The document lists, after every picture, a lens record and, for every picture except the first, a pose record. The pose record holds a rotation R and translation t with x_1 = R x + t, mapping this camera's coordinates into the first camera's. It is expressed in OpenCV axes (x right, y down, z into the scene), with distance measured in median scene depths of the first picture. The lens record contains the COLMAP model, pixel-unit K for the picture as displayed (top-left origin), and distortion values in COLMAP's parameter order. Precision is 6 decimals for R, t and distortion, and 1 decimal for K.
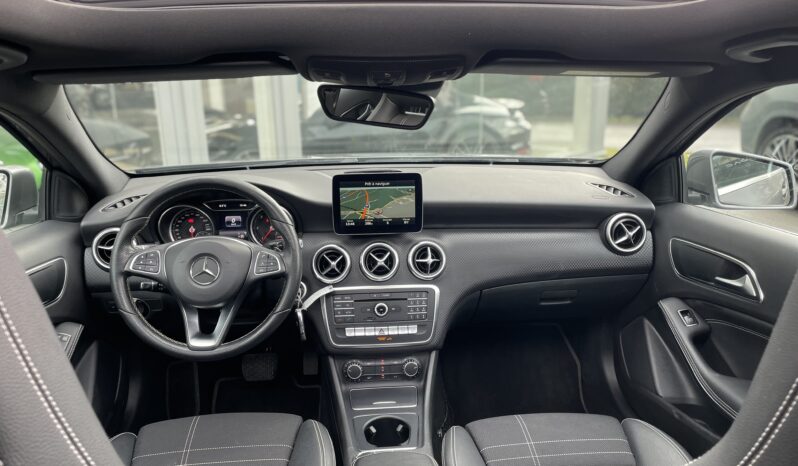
lens RADIAL K [[625.5, 0, 399.0], [0, 625.5, 233.0], [0, 0, 1]] dist [0.077237, -0.002507]
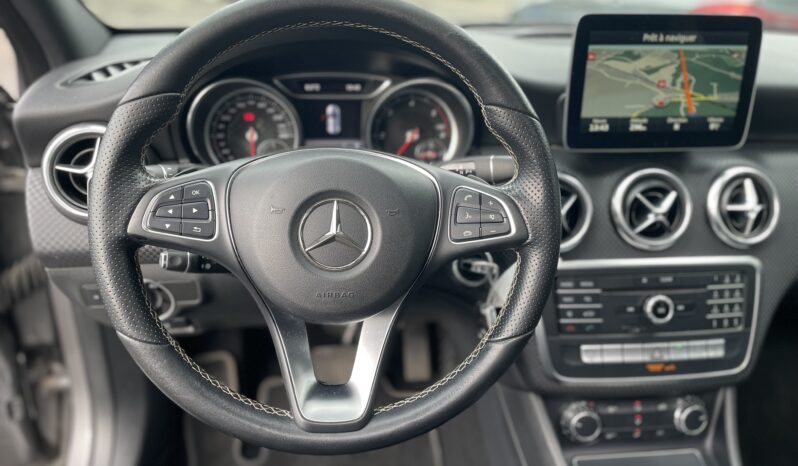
lens RADIAL K [[625.5, 0, 399.0], [0, 625.5, 233.0], [0, 0, 1]] dist [0.077237, -0.002507]
pose [[0.998787, 0.012153, 0.047707, -0.248818], [-0.017890, 0.992402, 0.121734, 0.008519], [-0.045865, -0.122440, 0.991416, 0.529653]]
